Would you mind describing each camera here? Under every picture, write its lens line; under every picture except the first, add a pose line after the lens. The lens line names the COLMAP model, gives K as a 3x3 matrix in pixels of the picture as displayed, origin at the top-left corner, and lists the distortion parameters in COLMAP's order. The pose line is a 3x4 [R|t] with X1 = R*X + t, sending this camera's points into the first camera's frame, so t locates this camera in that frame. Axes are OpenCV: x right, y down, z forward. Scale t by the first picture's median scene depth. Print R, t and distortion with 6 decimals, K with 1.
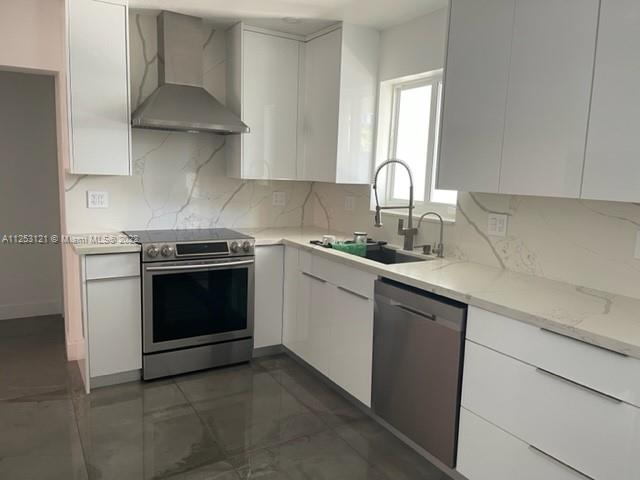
lens RADIAL K [[480.3, 0, 320.0], [0, 480.3, 240.0], [0, 0, 1]] dist [0.089098, -0.110308]
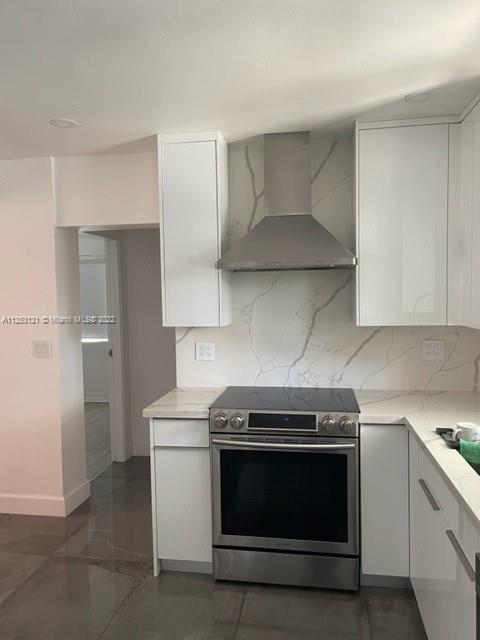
lens RADIAL K [[480.3, 0, 238.9], [0, 480.3, 322.4], [0, 0, 1]] dist [0.089098, -0.110308]
pose [[0.765744, -0.011478, -0.643043, 0.182160], [-0.047716, 0.996071, -0.074600, -0.072464], [0.641373, 0.087808, 0.762188, 0.337565]]
